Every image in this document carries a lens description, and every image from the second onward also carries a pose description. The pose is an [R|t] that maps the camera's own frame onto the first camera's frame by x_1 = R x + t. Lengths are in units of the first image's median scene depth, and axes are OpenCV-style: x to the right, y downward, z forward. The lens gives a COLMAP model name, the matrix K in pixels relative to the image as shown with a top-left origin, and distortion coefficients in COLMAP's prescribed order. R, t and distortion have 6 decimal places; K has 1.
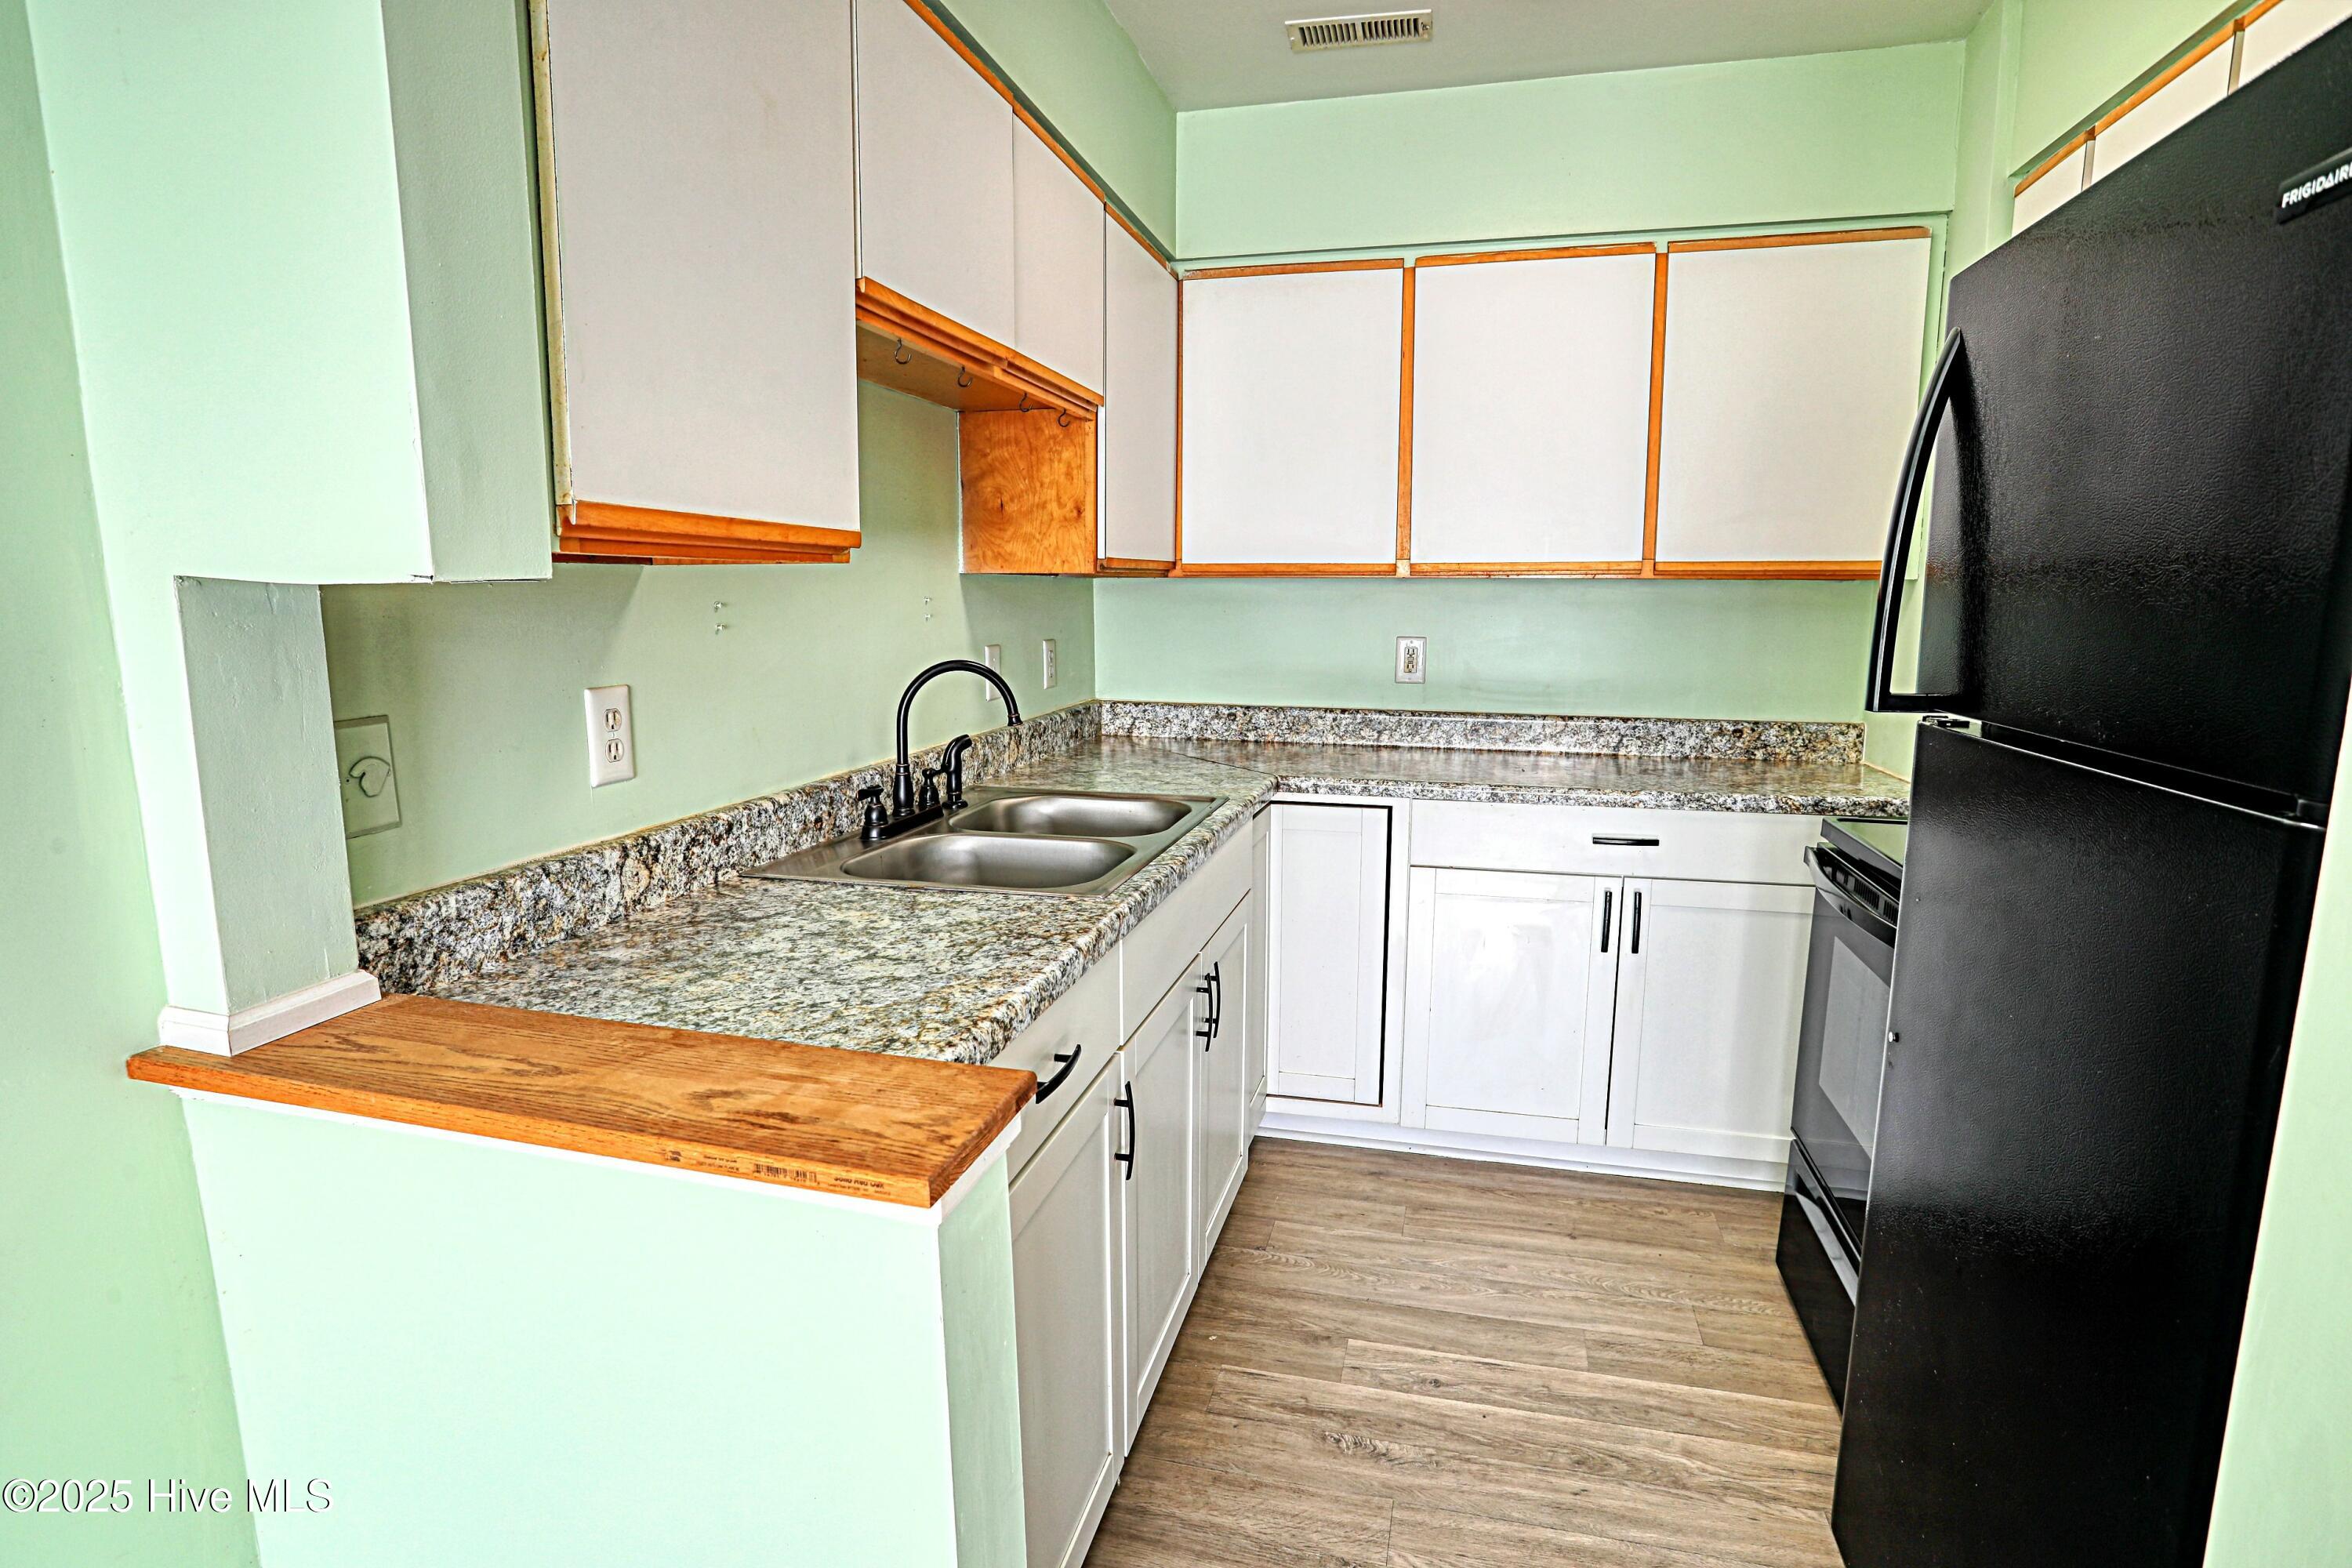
lens RADIAL K [[1208.6, 0, 1163.2], [0, 1208.6, 783.7], [0, 0, 1]] dist [-0.055363, 0.022466]
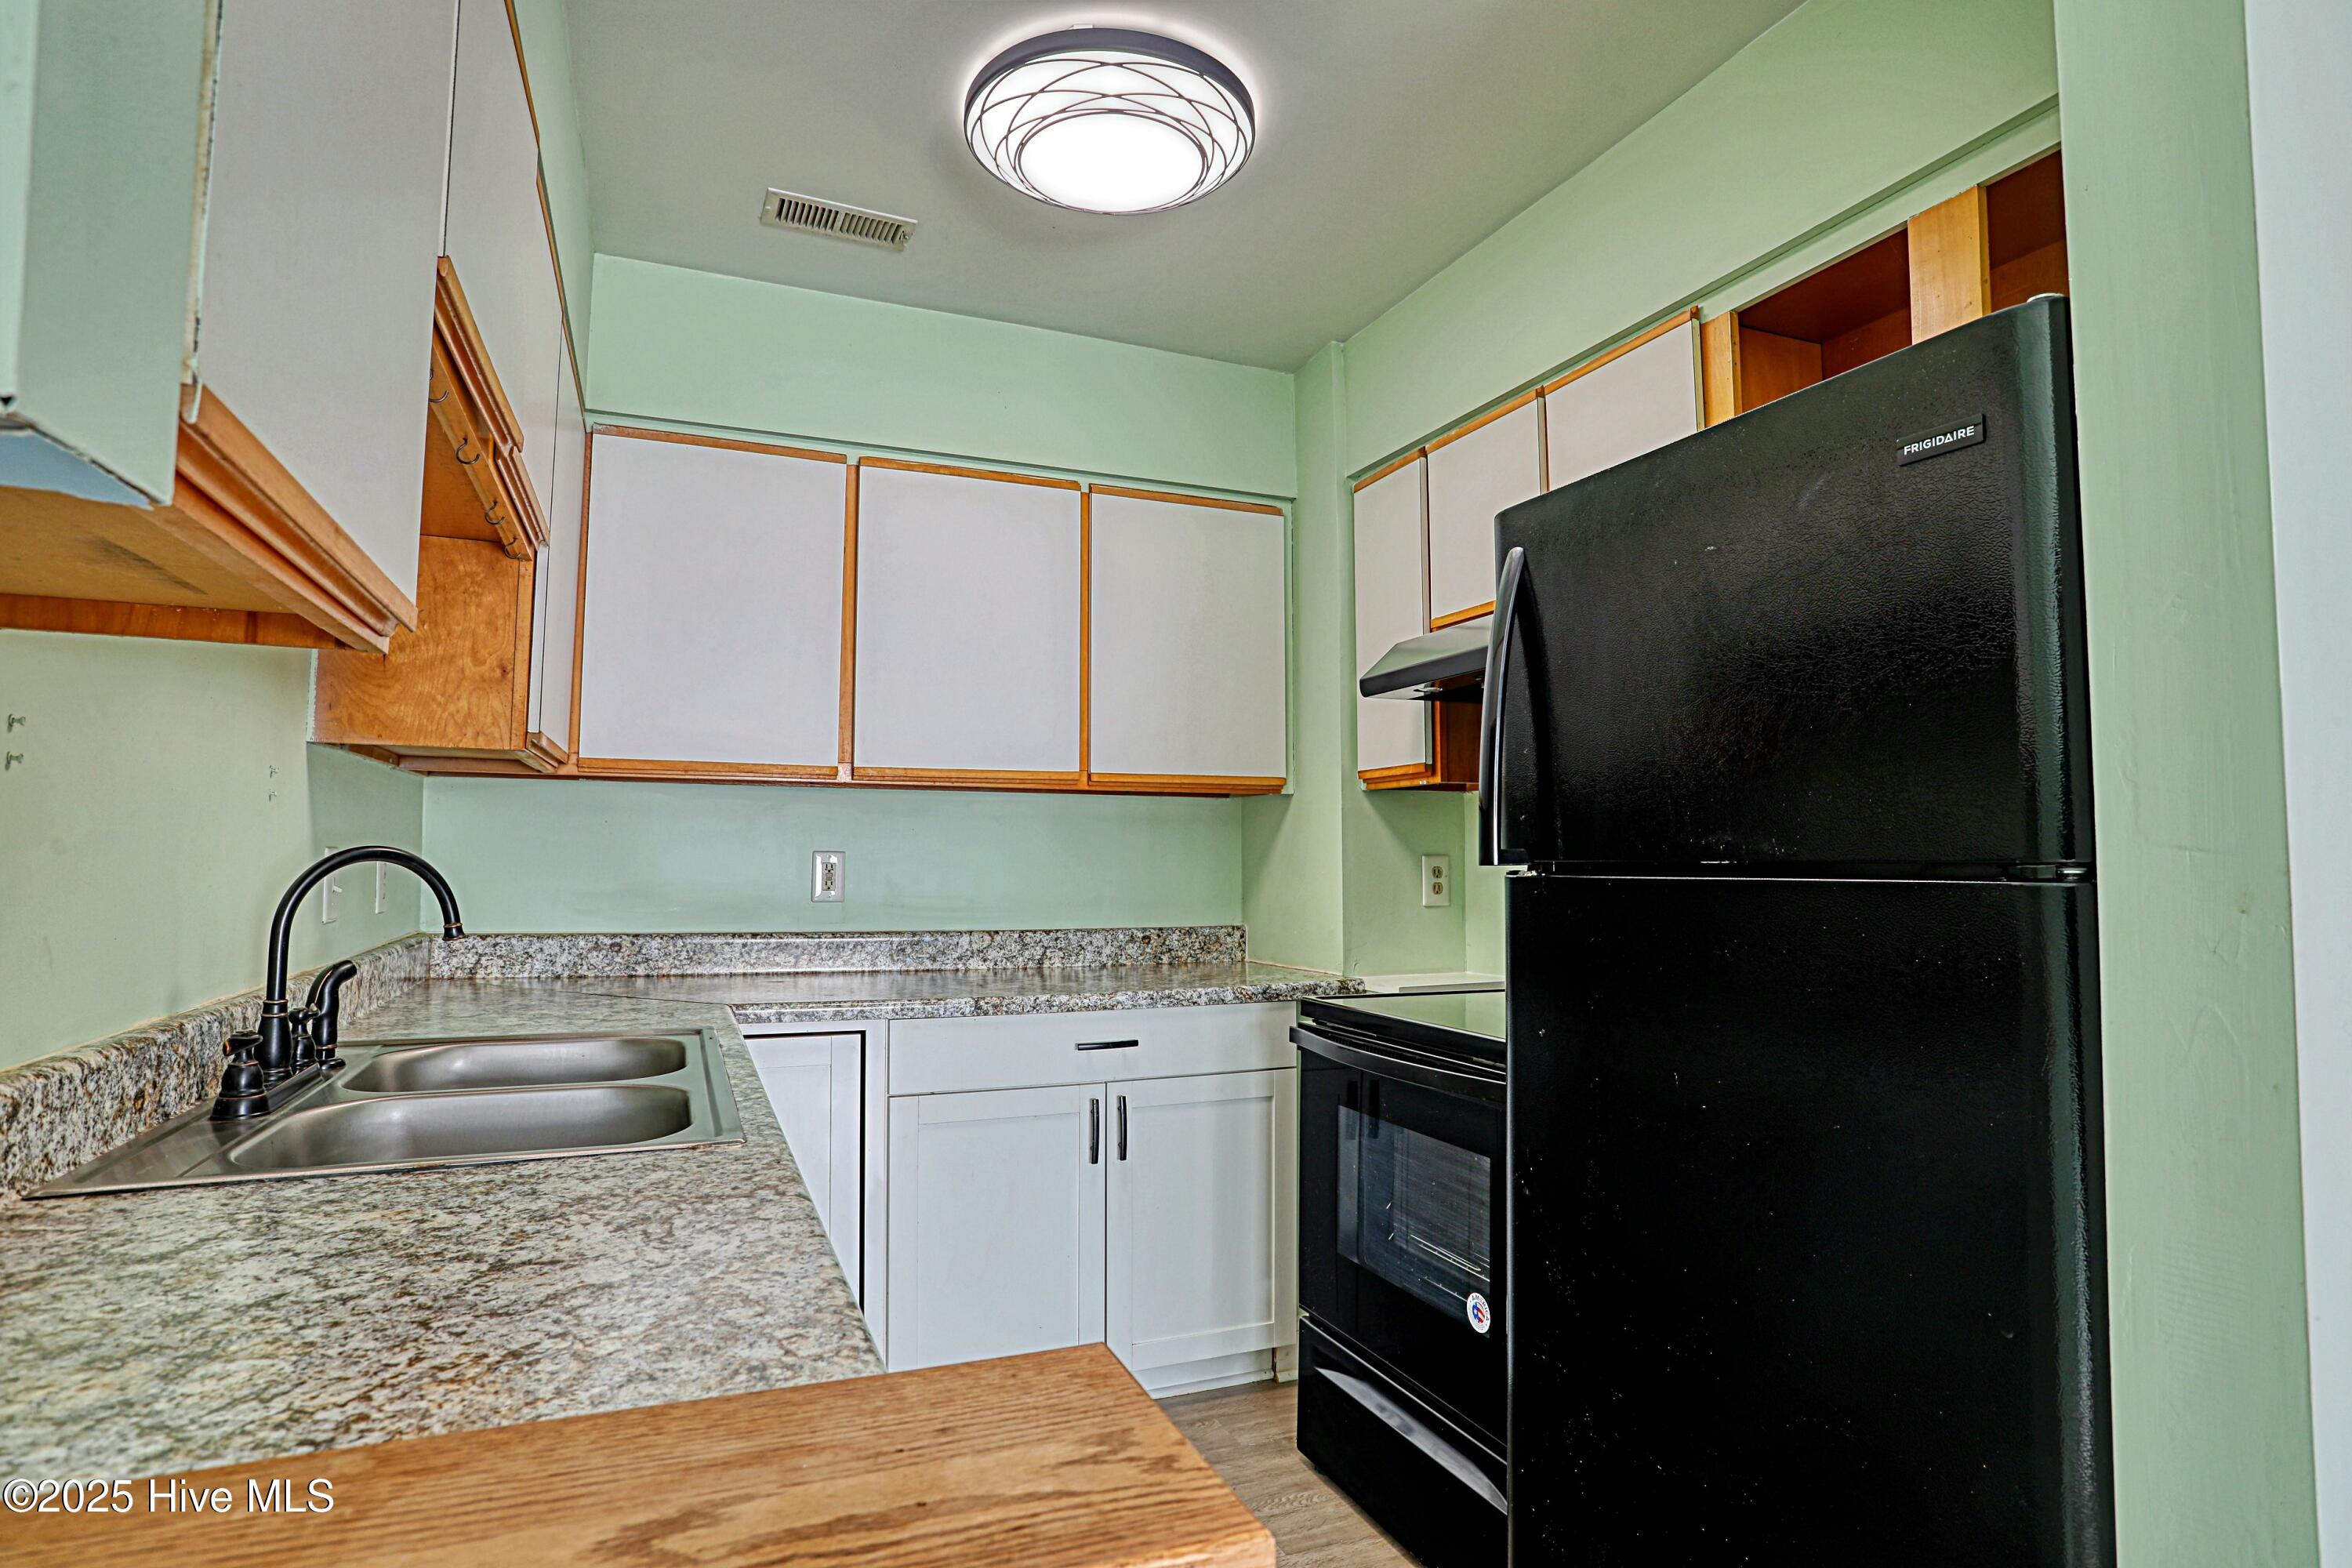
lens RADIAL K [[1208.6, 0, 1240.9], [0, 1208.6, 774.5], [0, 0, 1]] dist [-0.055363, 0.022466]
pose [[0.793914, 0.039090, 0.606773, -0.152250], [0.089018, 0.979706, -0.179589, 0.019717], [-0.601479, 0.196592, 0.774322, 0.130259]]
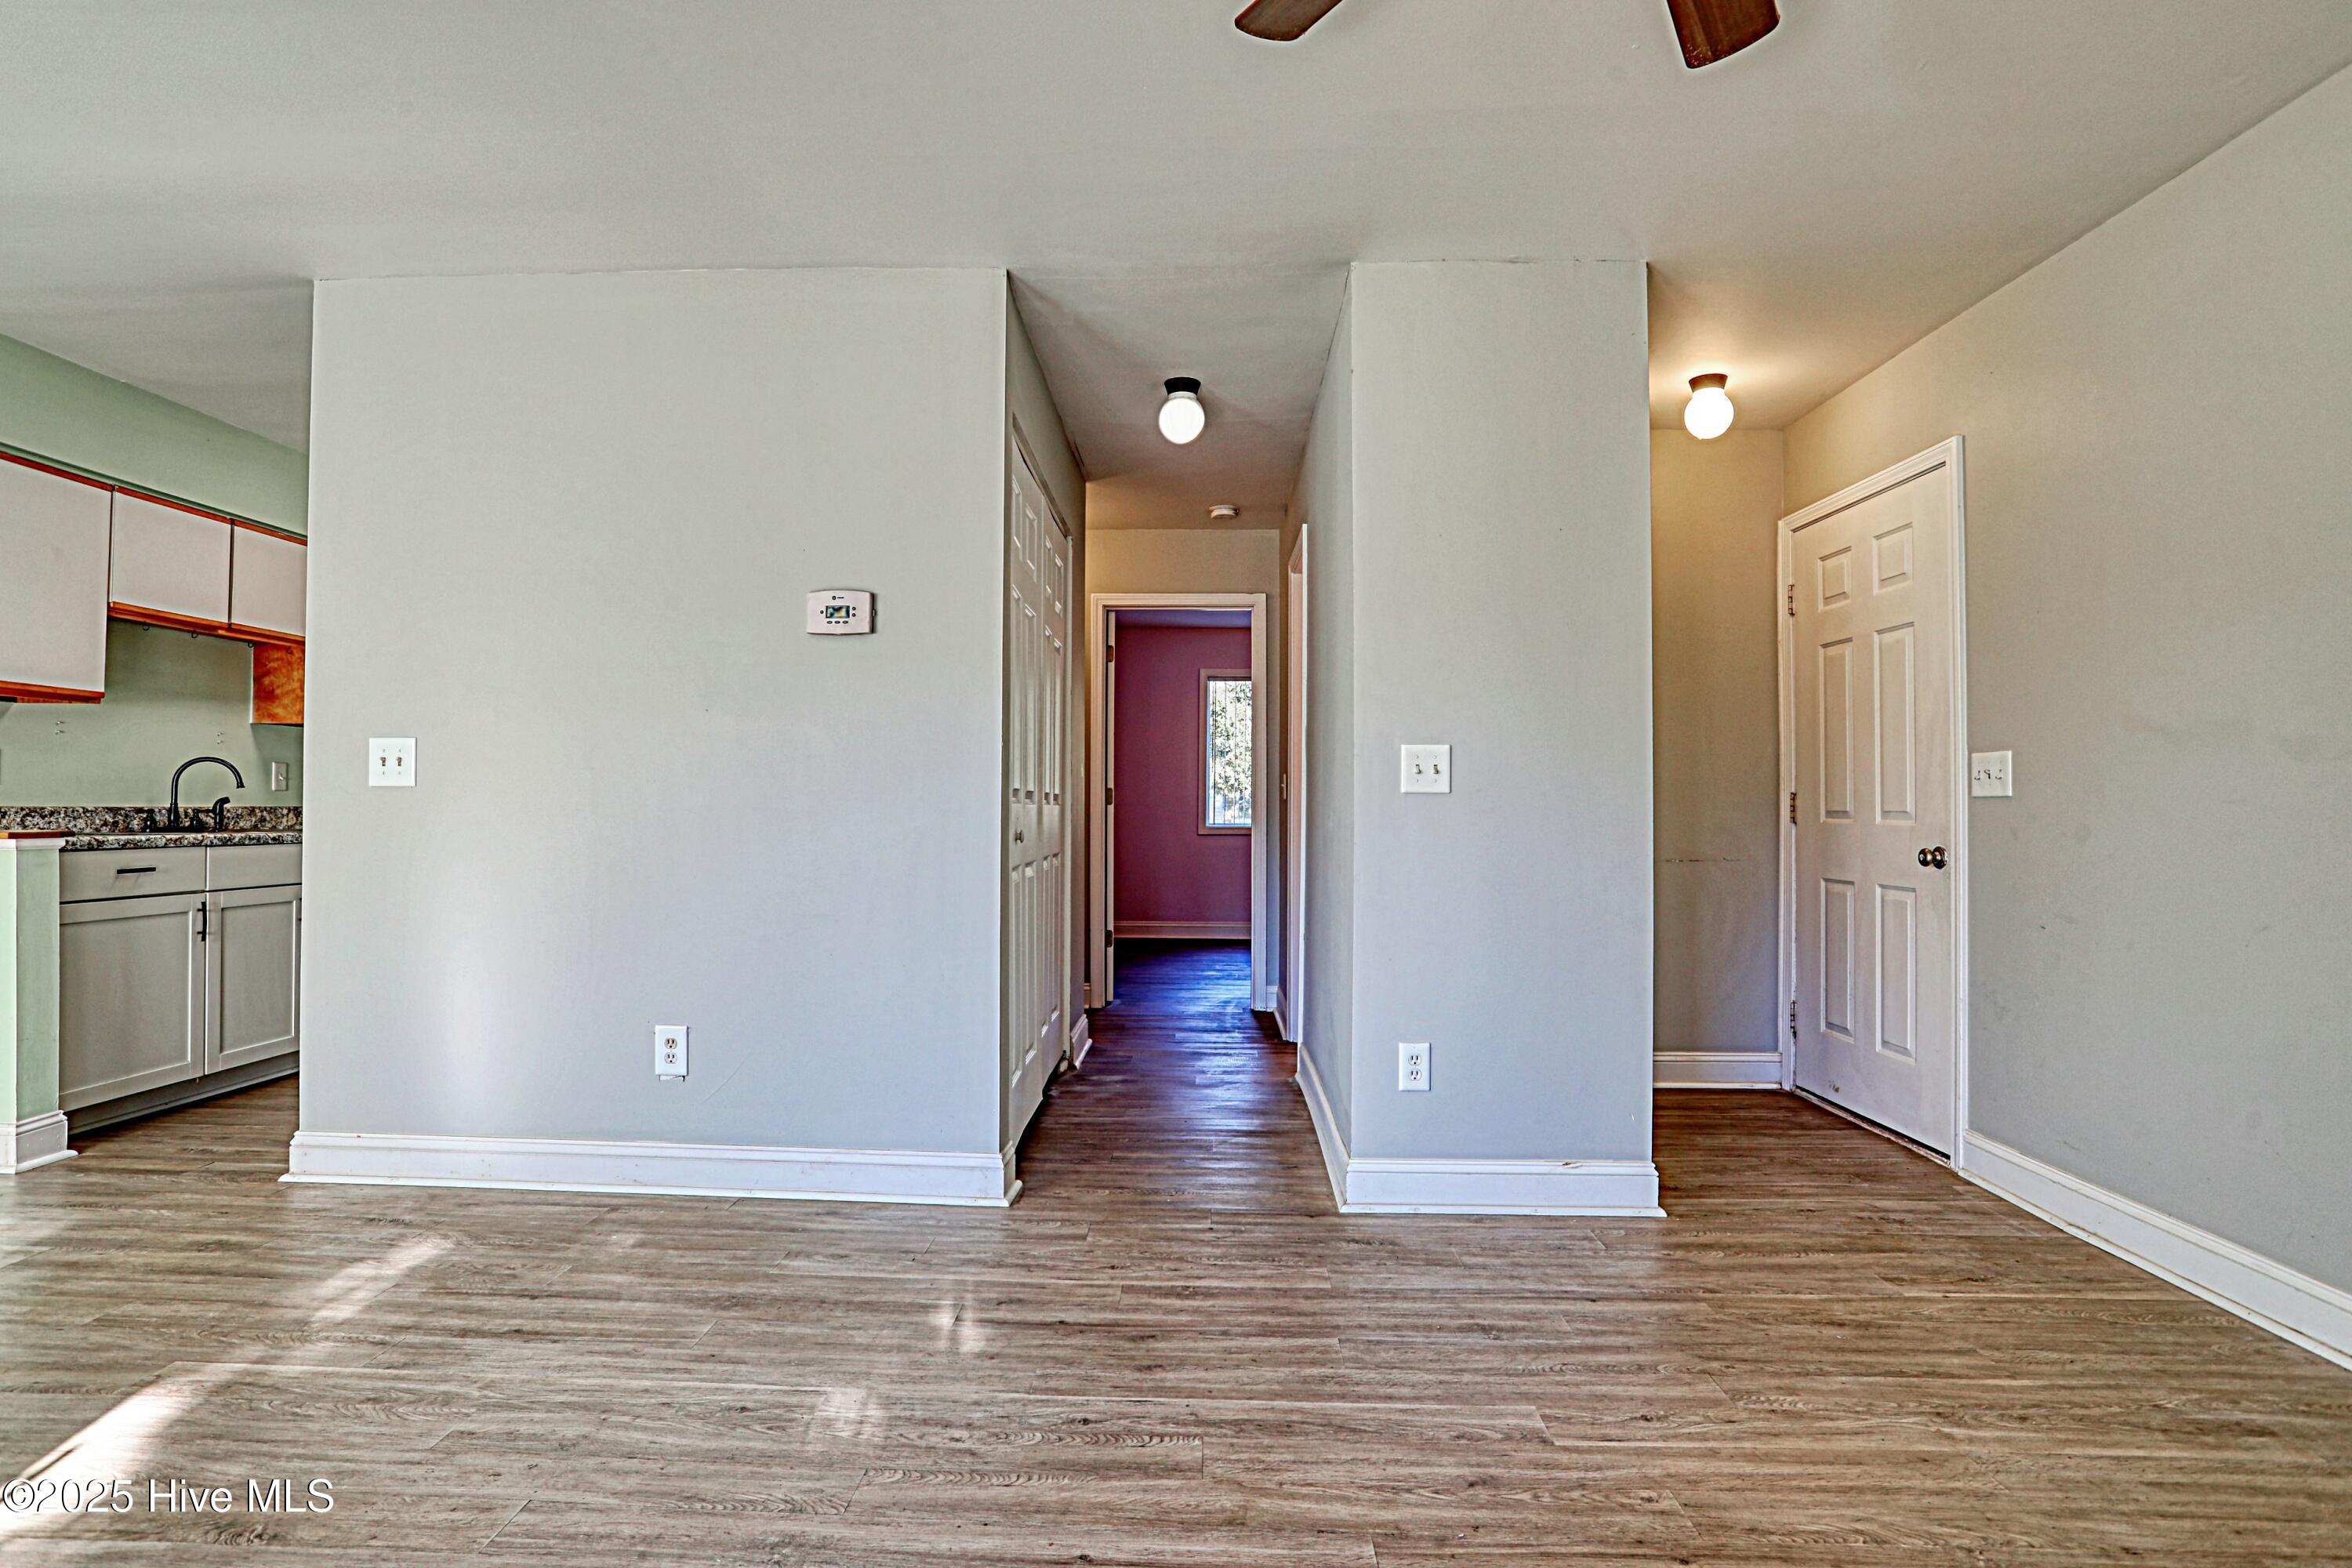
lens RADIAL K [[1208.6, 0, 1176.2], [0, 1208.6, 791.1], [0, 0, 1]] dist [-0.055363, 0.022466]
pose [[0.973241, 0.001098, 0.229784, 0.884057], [0.037021, 0.986176, -0.161513, 0.310900], [-0.226784, 0.165698, 0.959746, -1.209056]]
